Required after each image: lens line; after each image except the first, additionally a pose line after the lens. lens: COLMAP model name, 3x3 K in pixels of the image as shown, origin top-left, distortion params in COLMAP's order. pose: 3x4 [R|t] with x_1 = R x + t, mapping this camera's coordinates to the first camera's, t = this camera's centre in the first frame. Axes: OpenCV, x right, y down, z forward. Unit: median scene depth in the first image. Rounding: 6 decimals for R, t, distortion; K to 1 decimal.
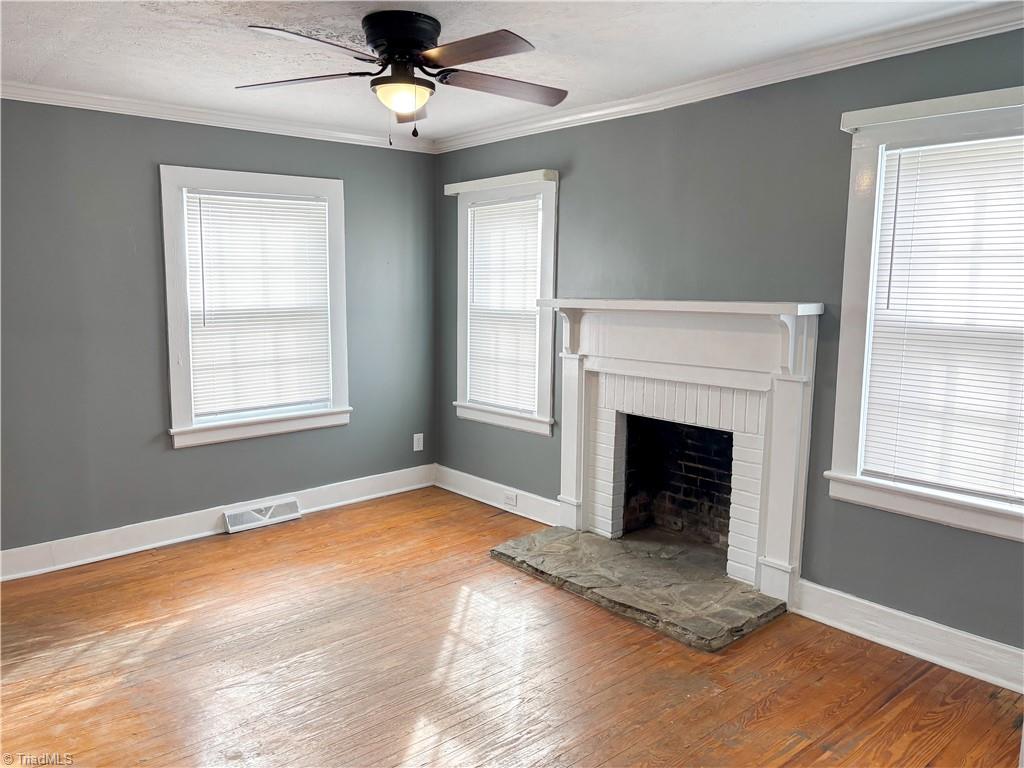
lens RADIAL K [[767.0, 0, 517.2], [0, 767.0, 384.9], [0, 0, 1]] dist [0.044779, -0.048563]
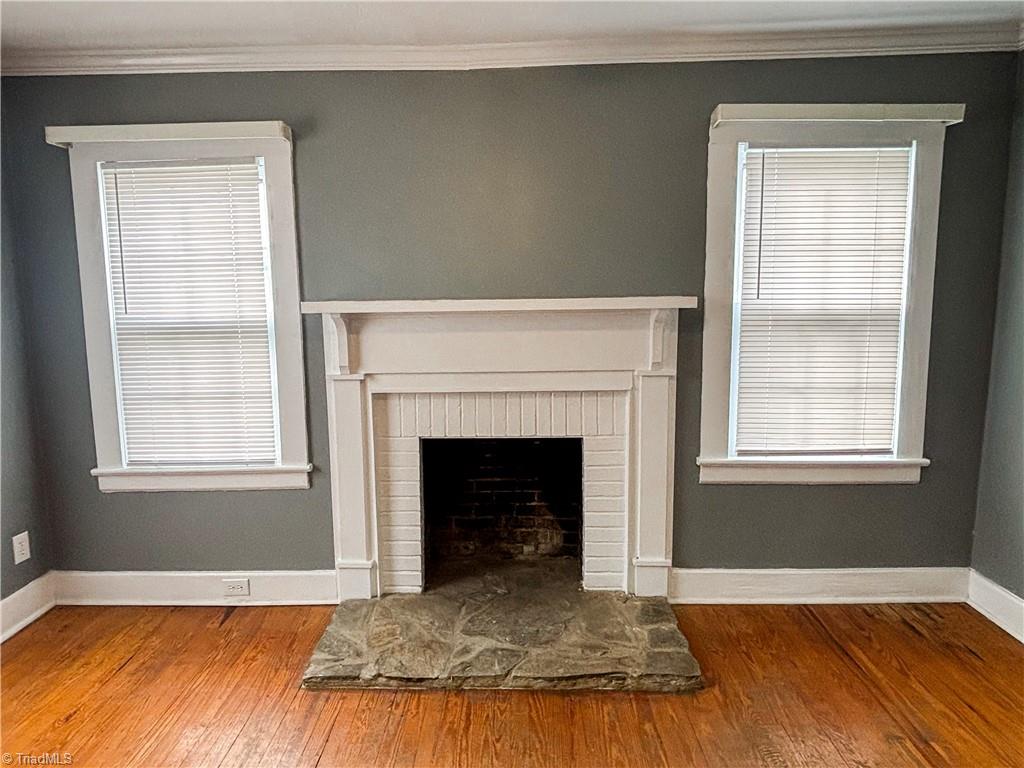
lens RADIAL K [[619.6, 0, 505.3], [0, 619.6, 369.8], [0, 0, 1]] dist [0.007032, -0.011421]
pose [[0.666169, -0.115044, 0.736874, -0.338419], [0.115431, 0.992030, 0.050525, -0.071699], [-0.736814, 0.051400, 0.674139, 0.581419]]
